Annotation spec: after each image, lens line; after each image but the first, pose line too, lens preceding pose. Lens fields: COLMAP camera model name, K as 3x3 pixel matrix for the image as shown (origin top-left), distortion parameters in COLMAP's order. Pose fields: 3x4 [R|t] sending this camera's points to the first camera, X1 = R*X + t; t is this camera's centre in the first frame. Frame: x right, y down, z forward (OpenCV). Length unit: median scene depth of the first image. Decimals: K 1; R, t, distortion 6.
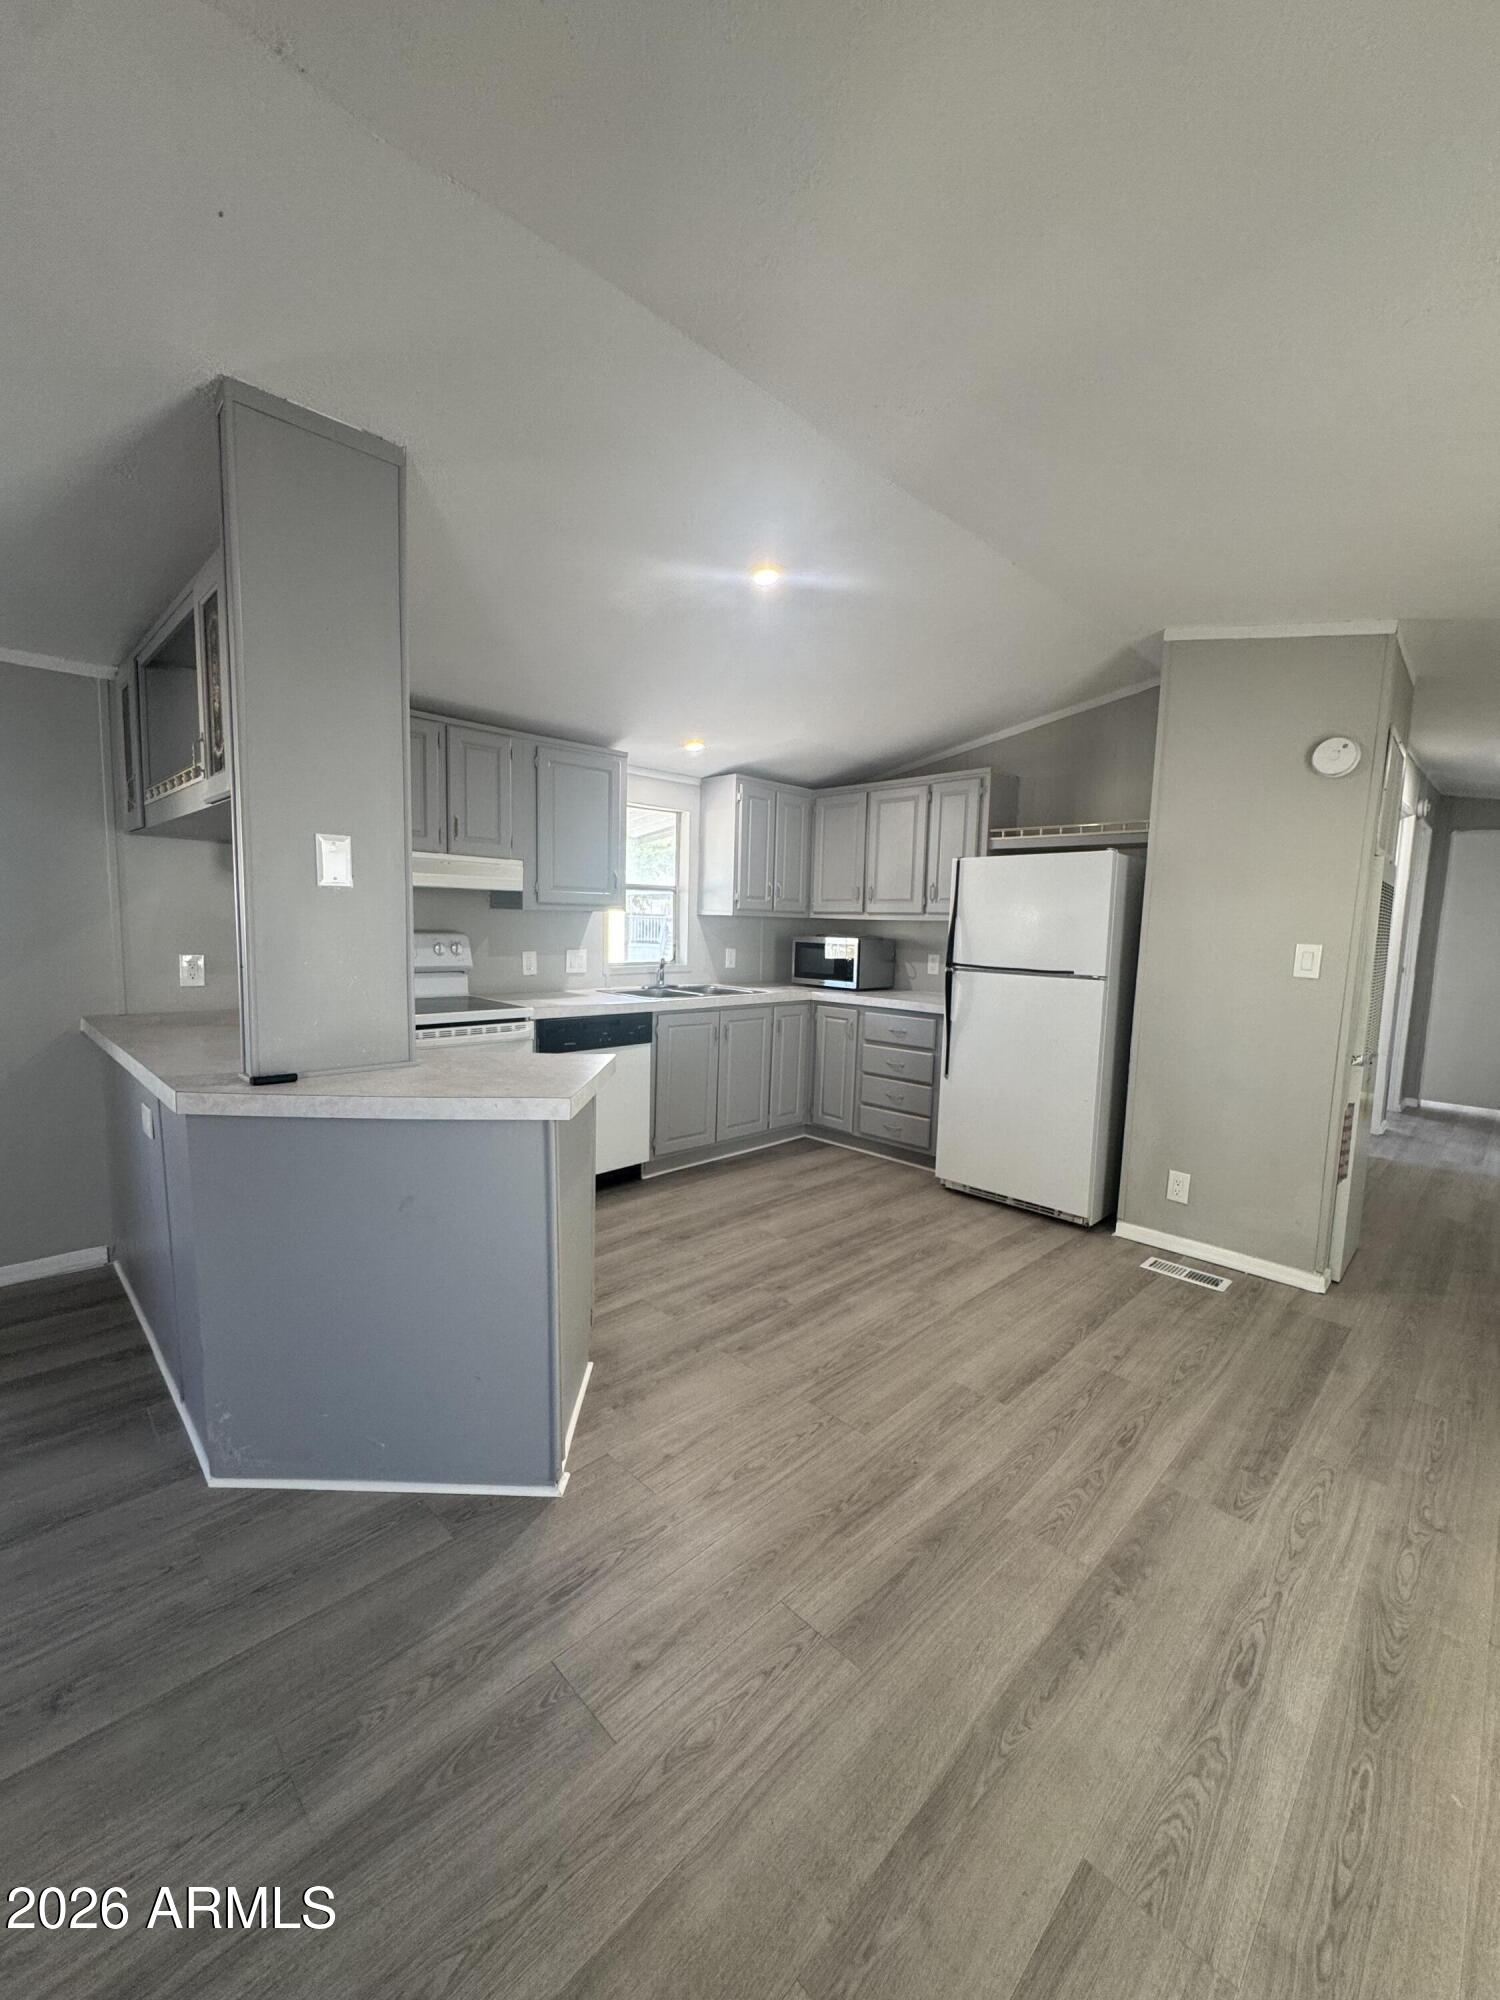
lens RADIAL K [[793.1, 0, 749.0], [0, 793.1, 1003.7], [0, 0, 1]] dist [-0.004008, 0.000260]
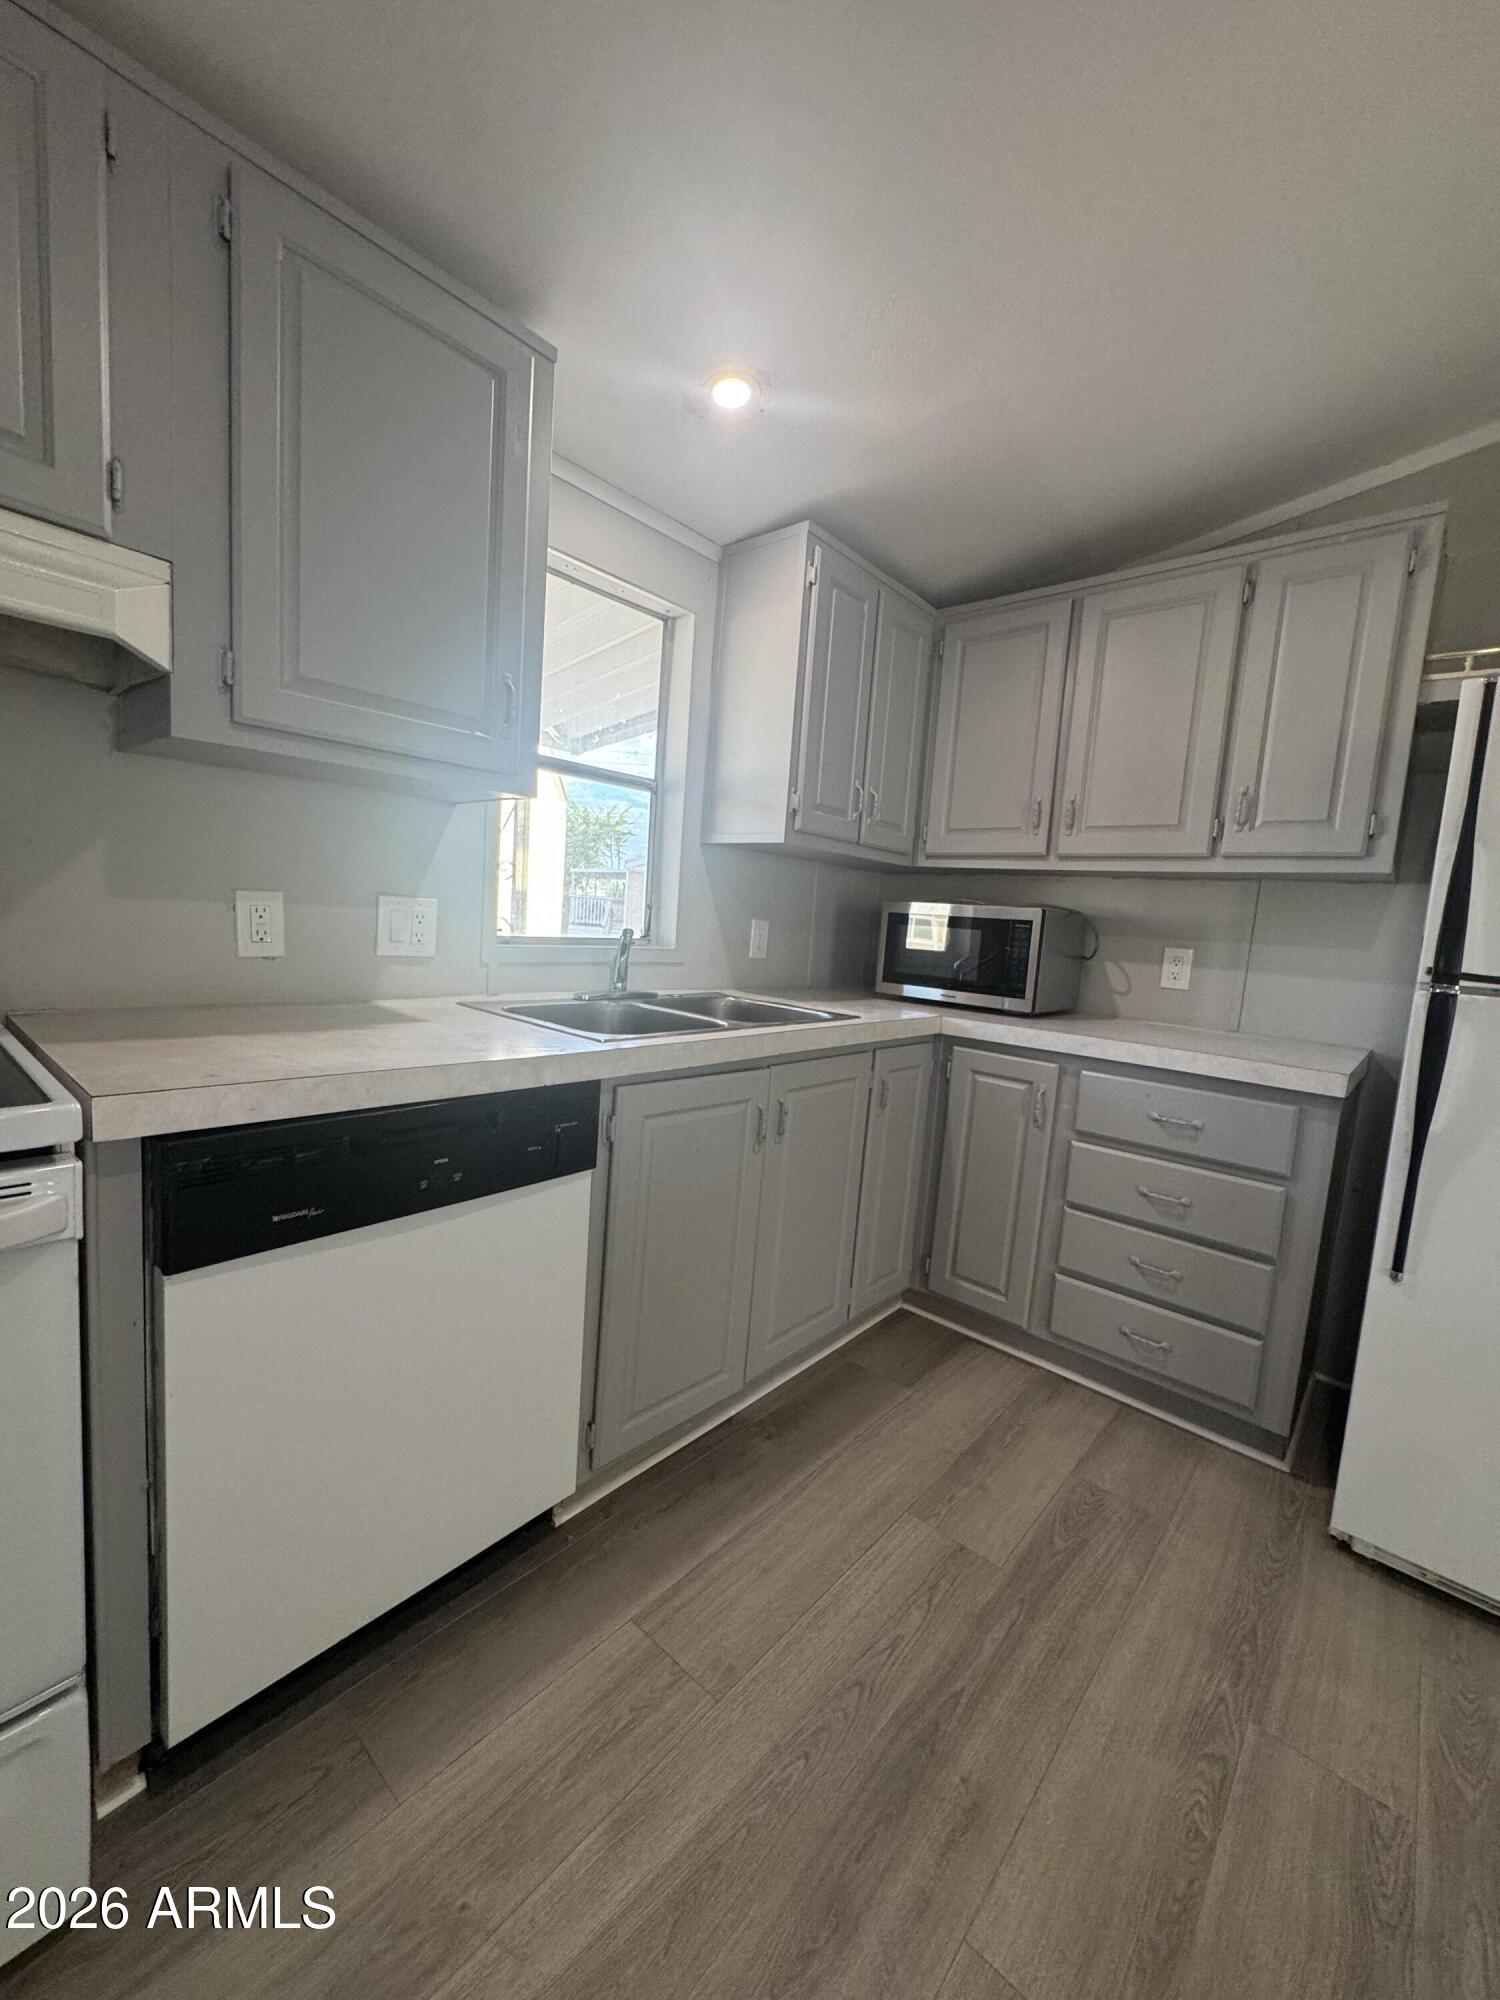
lens RADIAL K [[793.1, 0, 749.3], [0, 793.1, 1000.7], [0, 0, 1]] dist [-0.004008, 0.000260]
pose [[0.996581, 0.036016, 0.074355, -0.072778], [-0.036698, 0.999296, 0.007825, -0.025092], [-0.074021, -0.010527, 0.997201, 0.565343]]
